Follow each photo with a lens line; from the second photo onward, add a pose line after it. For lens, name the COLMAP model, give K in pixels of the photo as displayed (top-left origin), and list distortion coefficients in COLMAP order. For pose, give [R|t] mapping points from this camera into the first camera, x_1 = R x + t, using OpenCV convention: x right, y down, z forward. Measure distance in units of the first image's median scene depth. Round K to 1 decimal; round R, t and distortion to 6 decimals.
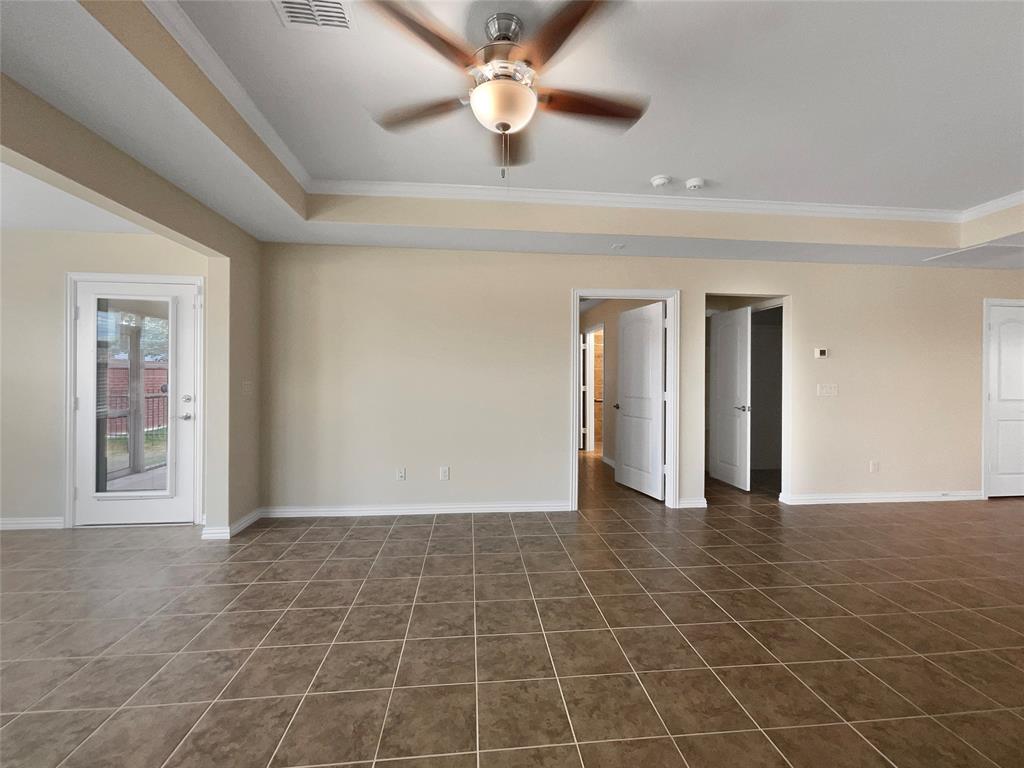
lens RADIAL K [[423.2, 0, 520.8], [0, 423.2, 389.3], [0, 0, 1]] dist [-0.006578, 0.001024]
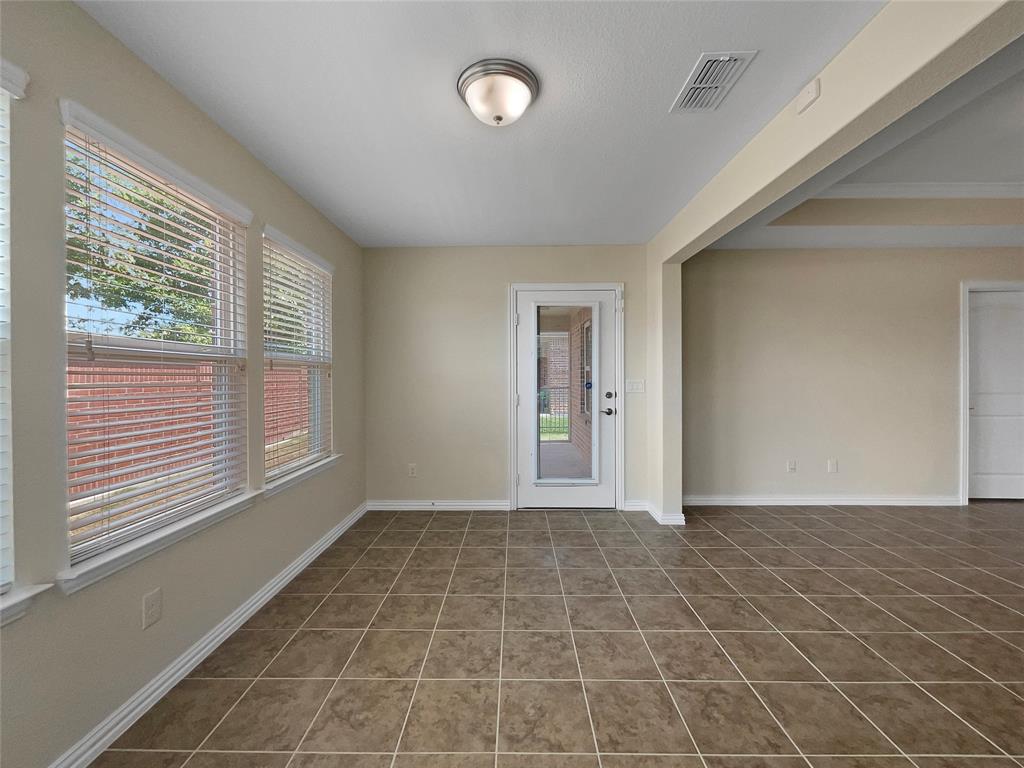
lens RADIAL K [[423.2, 0, 506.8], [0, 423.2, 375.8], [0, 0, 1]] dist [-0.006578, 0.001024]
pose [[0.987638, -0.021766, -0.155231, -0.883987], [0.020300, 0.999733, -0.011024, -0.019013], [0.155429, 0.007736, 0.987817, -0.121423]]
